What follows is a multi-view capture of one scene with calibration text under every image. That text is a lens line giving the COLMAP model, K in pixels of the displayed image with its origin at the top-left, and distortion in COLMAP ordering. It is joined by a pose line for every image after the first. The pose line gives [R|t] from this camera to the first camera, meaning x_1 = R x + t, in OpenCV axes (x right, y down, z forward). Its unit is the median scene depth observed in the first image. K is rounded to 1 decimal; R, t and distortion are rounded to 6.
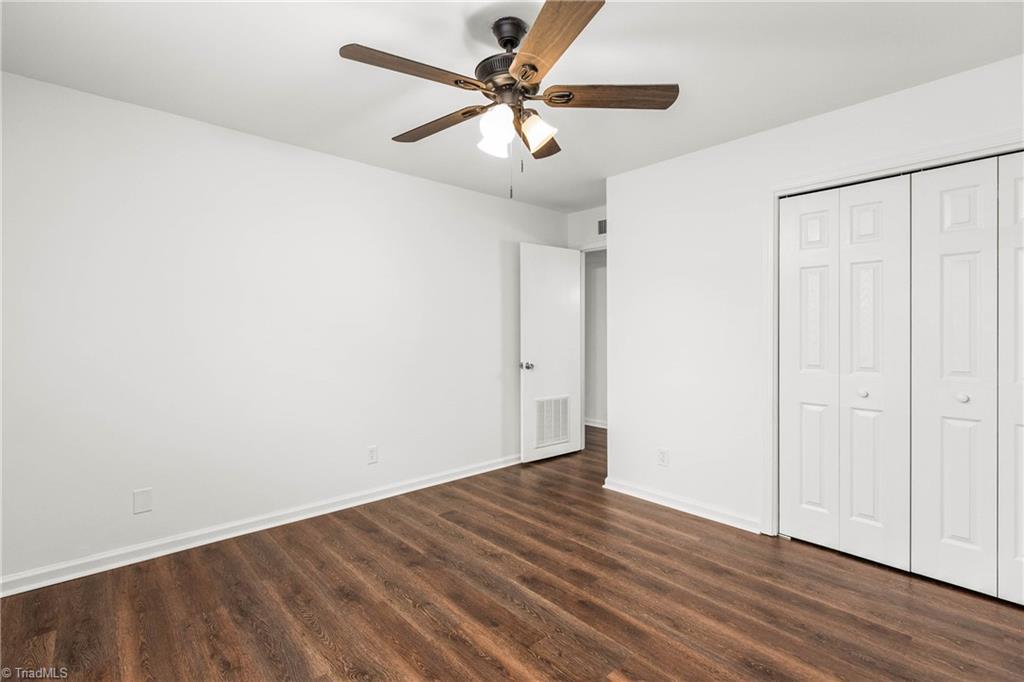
lens RADIAL K [[462.6, 0, 512.0], [0, 462.6, 341.0], [0, 0, 1]] dist [0.000272, -0.000024]
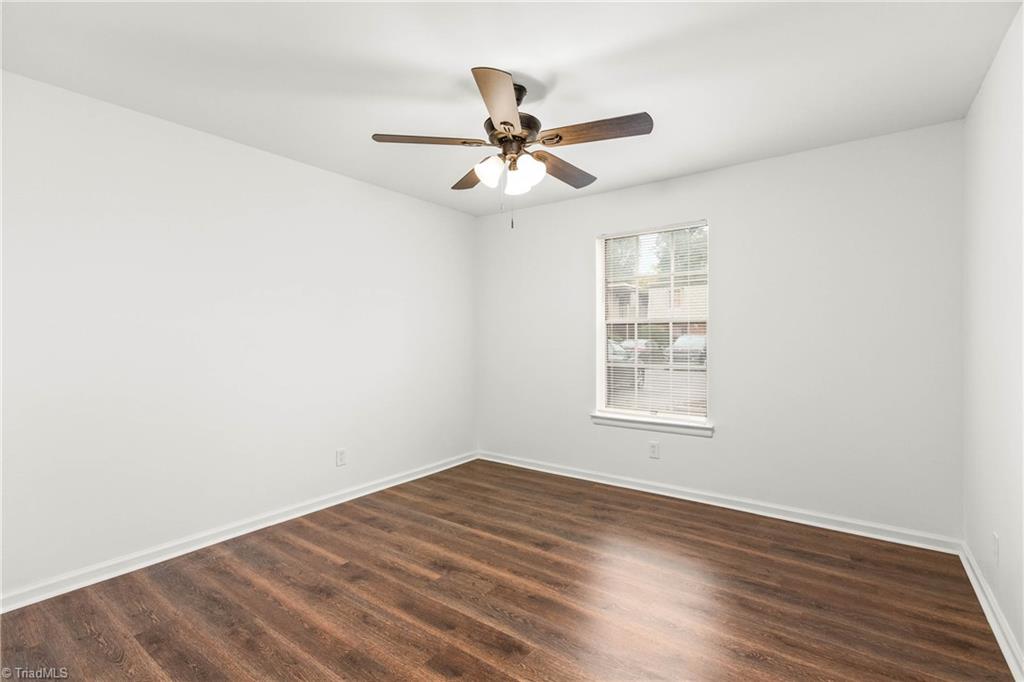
lens RADIAL K [[462.6, 0, 512.0], [0, 462.6, 341.0], [0, 0, 1]] dist [0.000272, -0.000024]
pose [[-0.980690, 0.005072, -0.195501, 0.220870], [-0.000718, 0.999564, 0.029534, -0.045032], [0.195565, 0.029104, -0.980259, 2.017902]]
